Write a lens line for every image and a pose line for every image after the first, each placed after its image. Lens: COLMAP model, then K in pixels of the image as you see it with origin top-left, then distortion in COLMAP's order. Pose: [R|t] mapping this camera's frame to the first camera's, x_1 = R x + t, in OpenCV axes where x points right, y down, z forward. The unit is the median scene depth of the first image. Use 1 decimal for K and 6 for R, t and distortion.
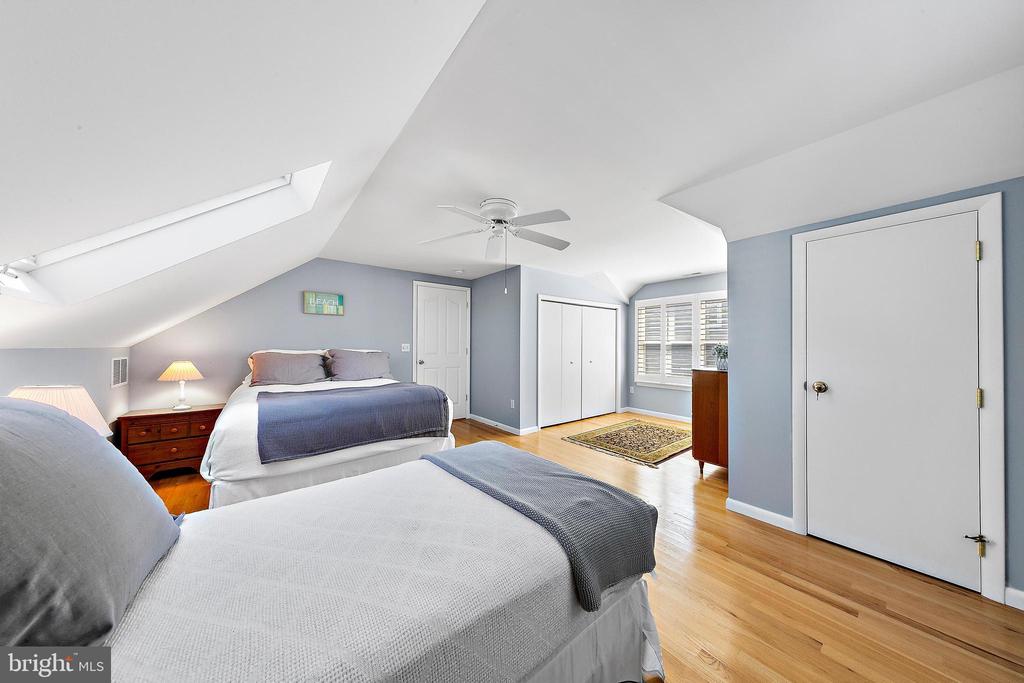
lens RADIAL K [[324.1, 0, 519.3], [0, 324.1, 341.2], [0, 0, 1]] dist [0.010636, -0.000054]
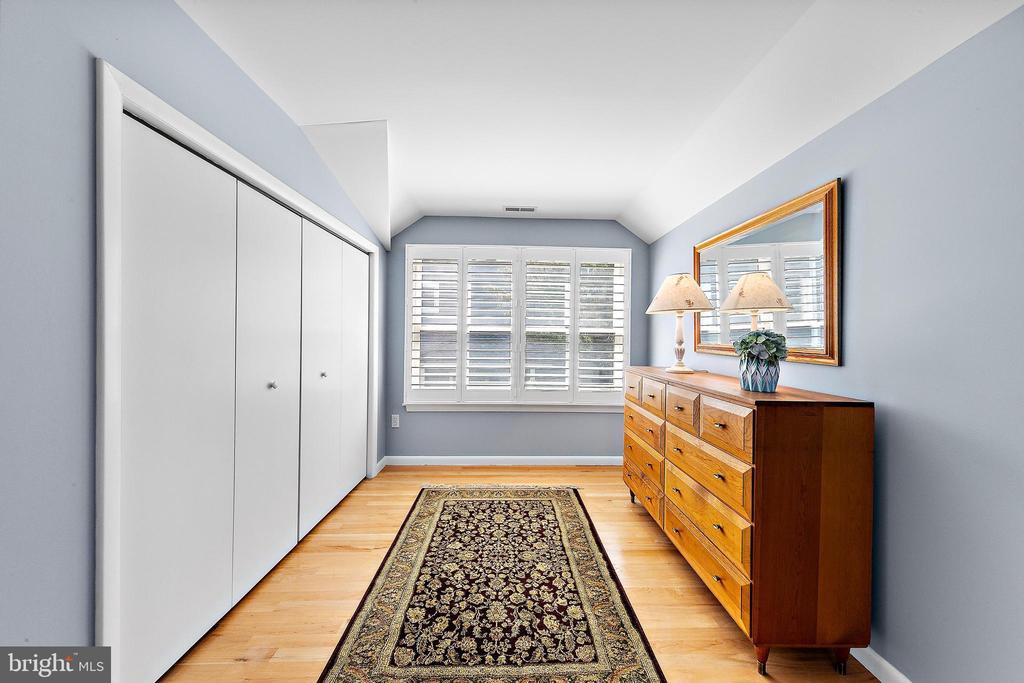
lens RADIAL K [[346.7, 0, 512.0], [0, 346.7, 341.5], [0, 0, 1]] dist [0.001687, 0.000123]
pose [[0.618845, -0.003220, 0.785507, 0.037735], [-0.020946, 0.999568, 0.020600, 0.012001], [-0.785234, -0.029201, 0.618510, 0.543152]]
